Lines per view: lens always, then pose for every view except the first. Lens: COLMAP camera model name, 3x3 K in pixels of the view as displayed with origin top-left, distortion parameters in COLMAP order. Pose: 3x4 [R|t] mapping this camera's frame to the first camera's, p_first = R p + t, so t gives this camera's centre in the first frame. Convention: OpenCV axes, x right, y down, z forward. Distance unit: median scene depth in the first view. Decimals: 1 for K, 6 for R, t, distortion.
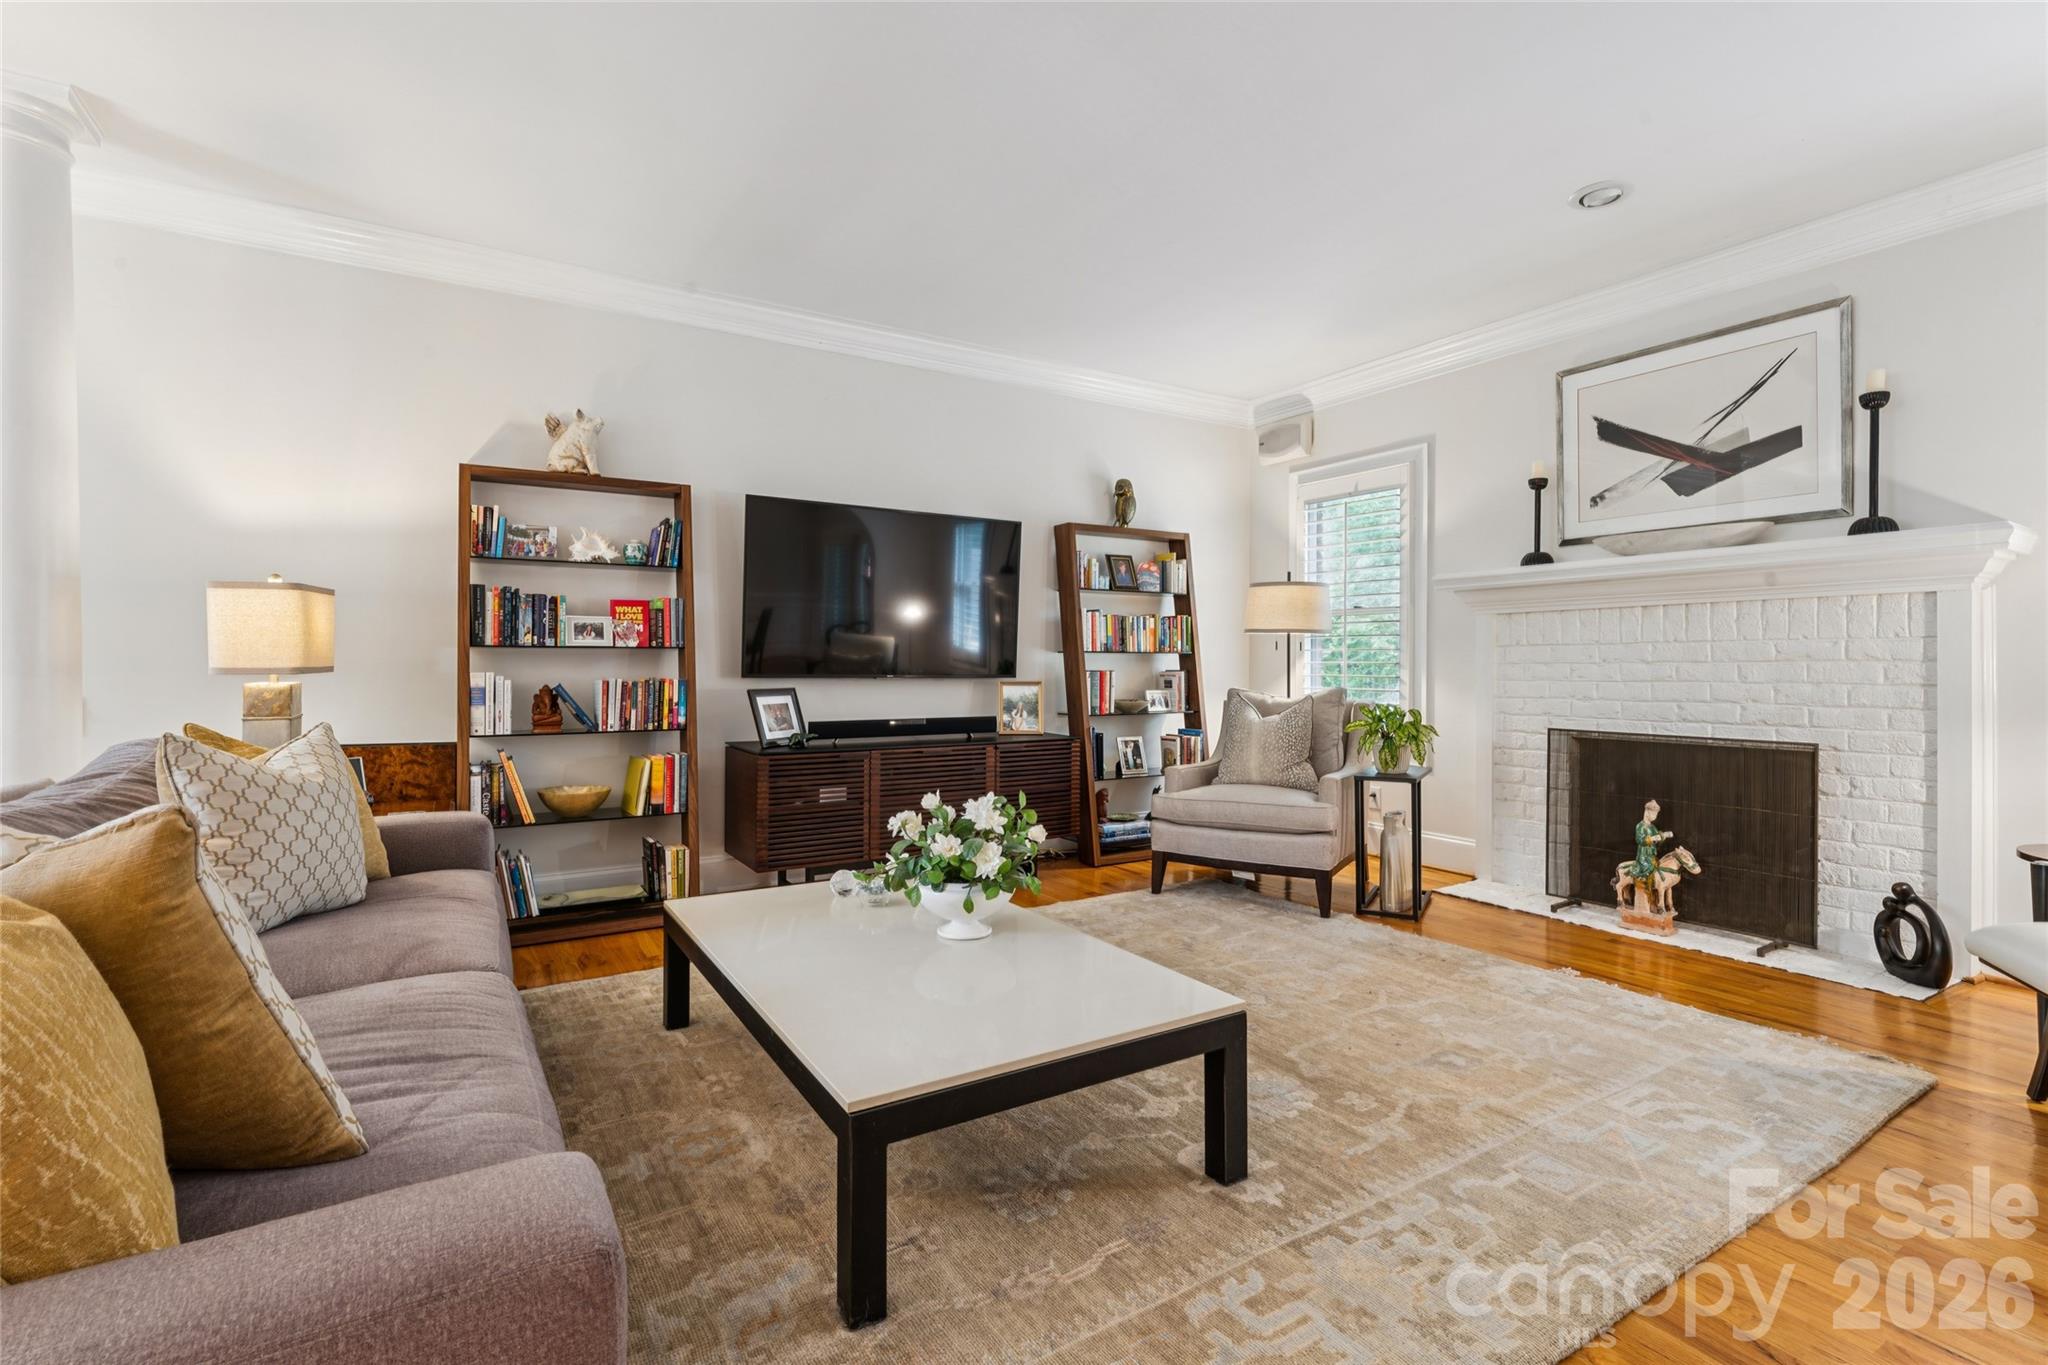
lens RADIAL K [[945.2, 0, 1026.1], [0, 945.2, 662.9], [0, 0, 1]] dist [-0.001783, -0.000705]
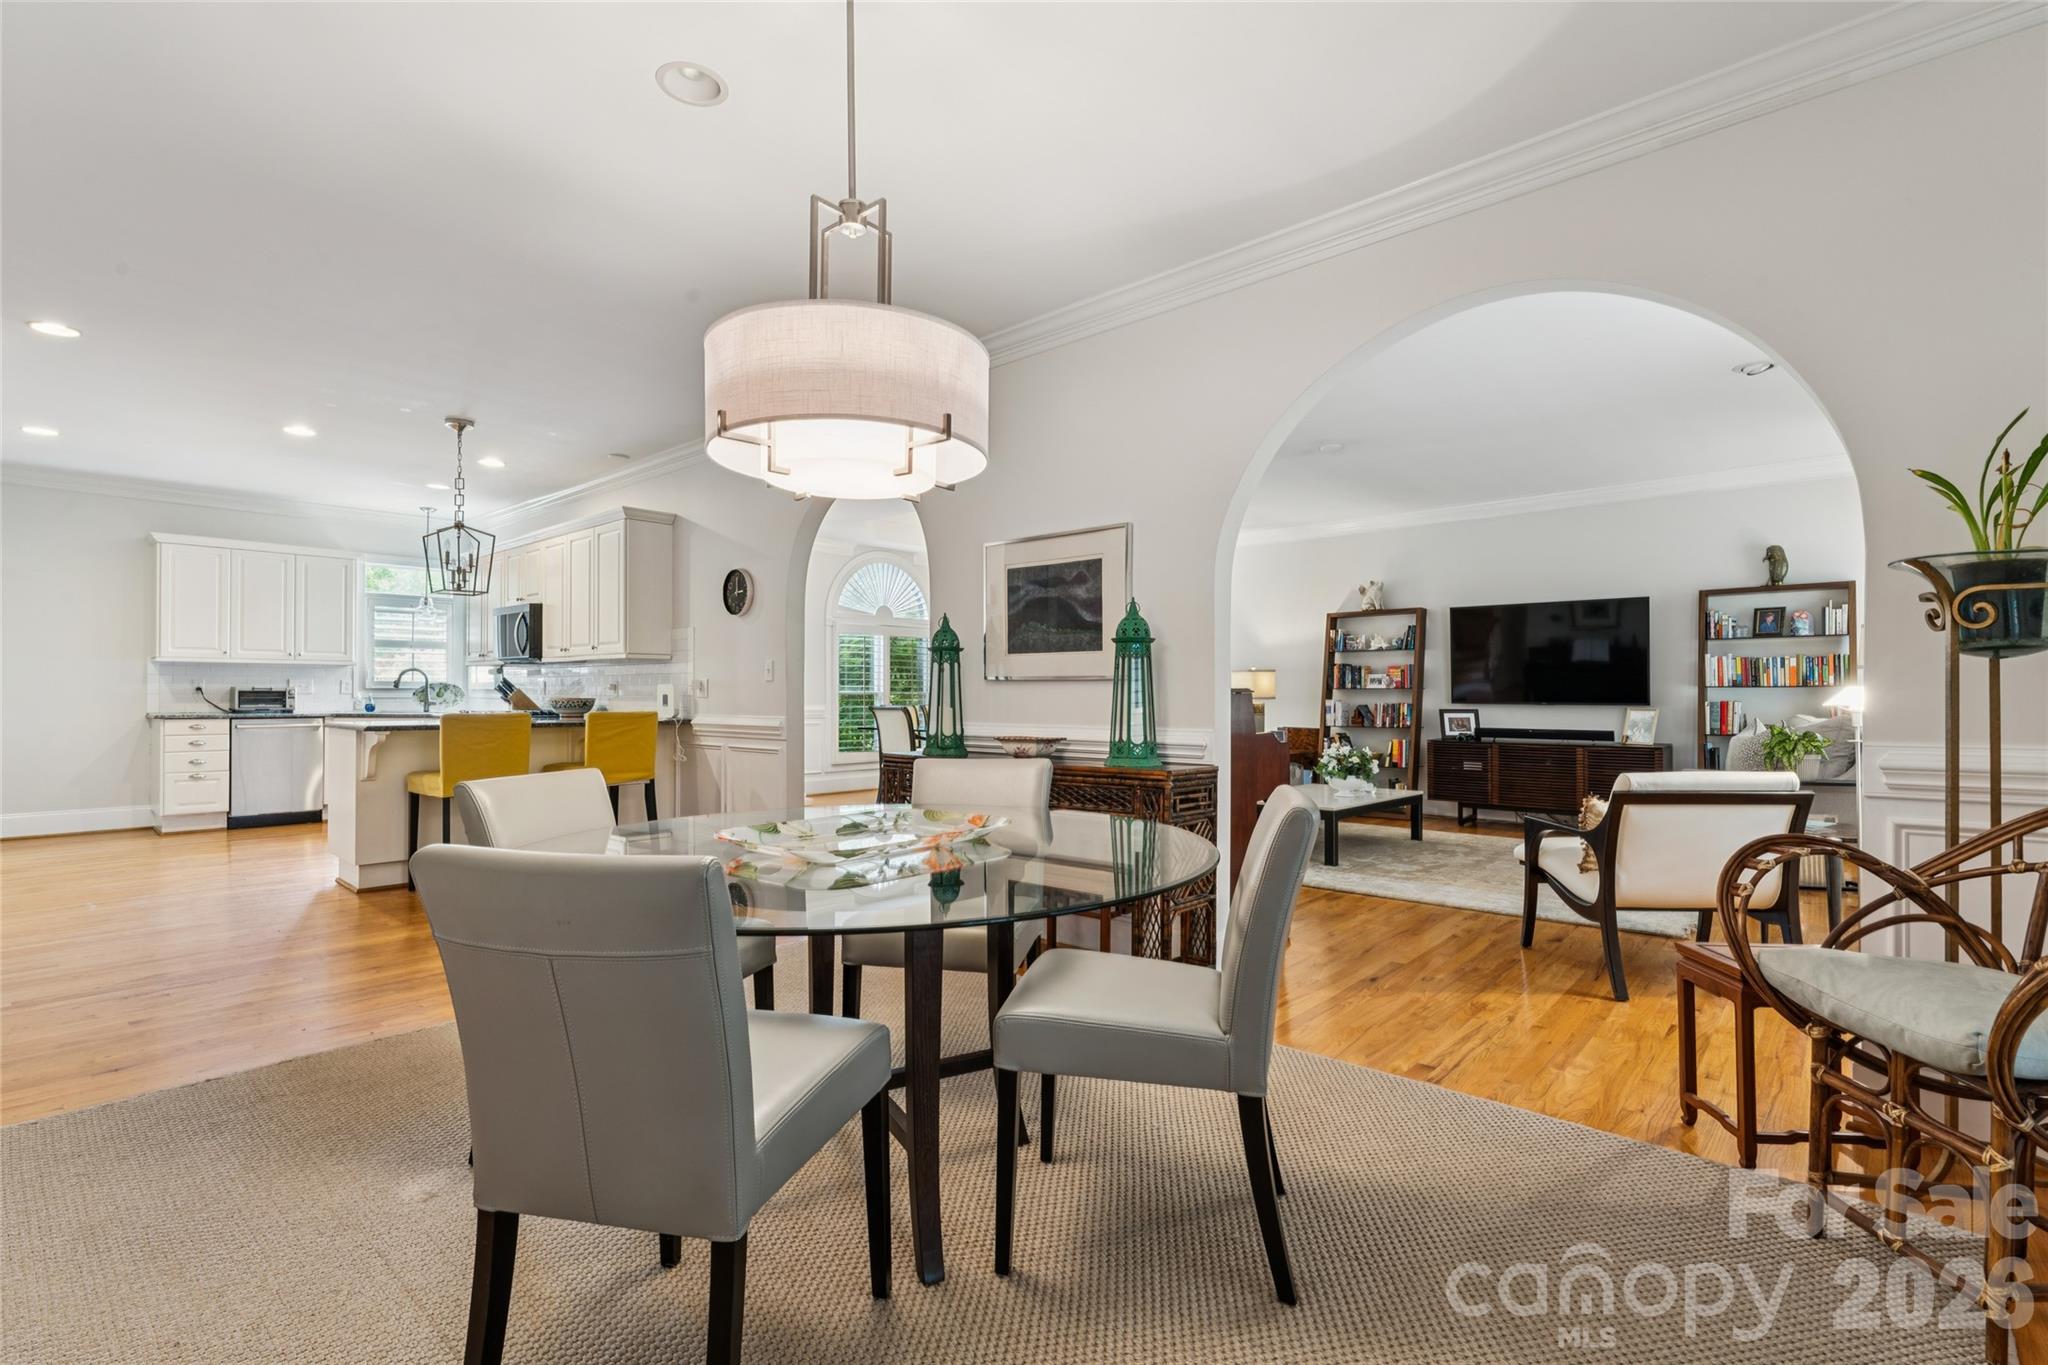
lens RADIAL K [[938.5, 0, 1027.4], [0, 938.5, 685.9], [0, 0, 1]] dist [0.000122, 0.000139]
pose [[0.276153, -0.012184, -0.961037, 1.417244], [0.001925, 0.999925, -0.012124, 0.001671], [0.961112, 0.001498, 0.276156, -0.379200]]
